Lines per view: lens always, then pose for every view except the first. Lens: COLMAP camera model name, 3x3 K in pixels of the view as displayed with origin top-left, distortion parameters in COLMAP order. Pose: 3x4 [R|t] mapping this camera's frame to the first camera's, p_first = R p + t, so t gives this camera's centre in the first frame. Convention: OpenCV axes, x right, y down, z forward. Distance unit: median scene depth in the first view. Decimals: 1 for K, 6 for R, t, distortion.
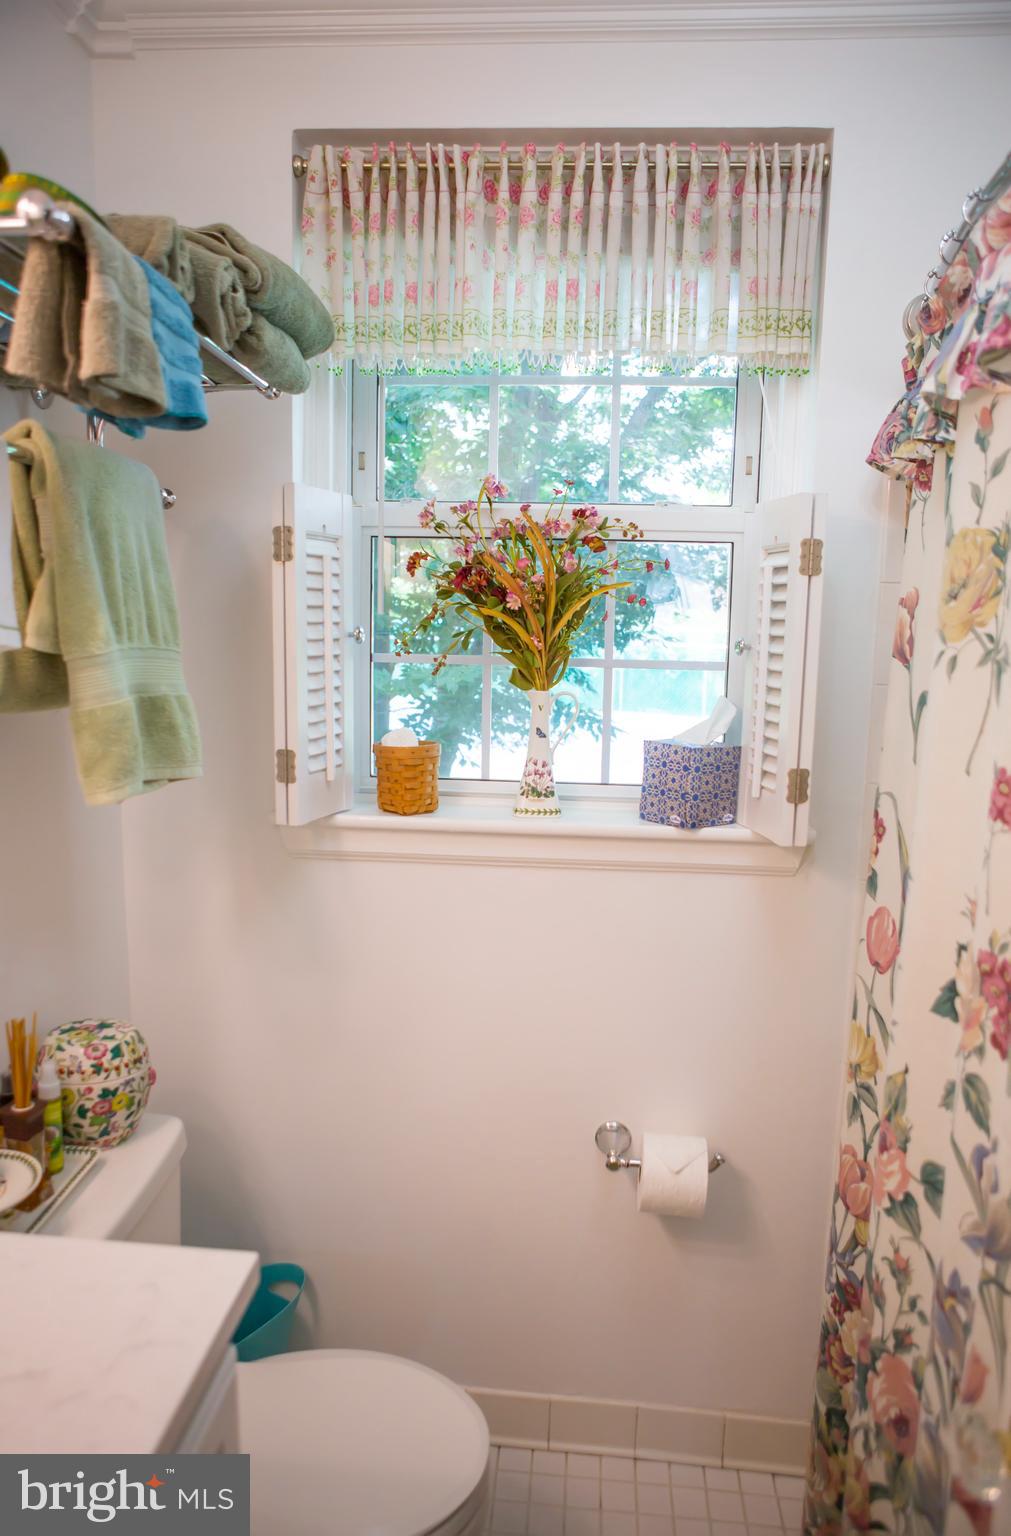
lens RADIAL K [[1086.5, 0, 505.5], [0, 1086.5, 768.0], [0, 0, 1]] dist [-0.038312, 0.003653]
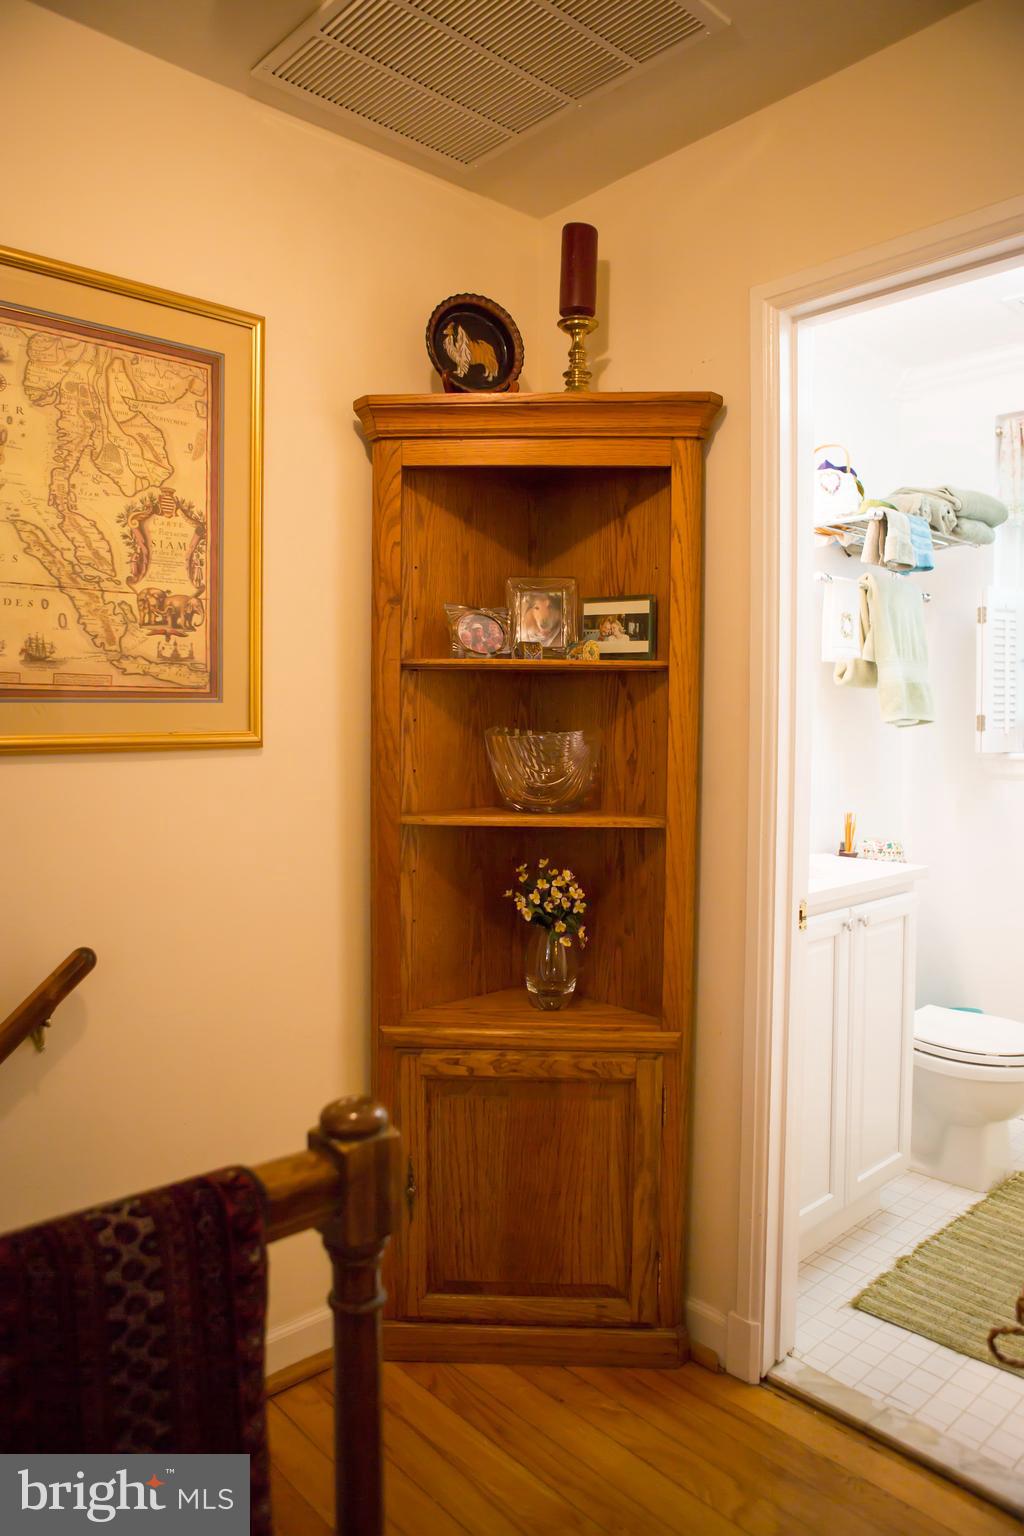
lens RADIAL K [[1054.5, 0, 512.0], [0, 1054.5, 768.0], [0, 0, 1]] dist [-0.109219, 0.078378]
pose [[0.743562, 0.021393, -0.668325, 0.566614], [-0.077724, 0.995478, -0.054609, 0.328712], [0.664135, 0.092550, 0.741862, -1.298829]]
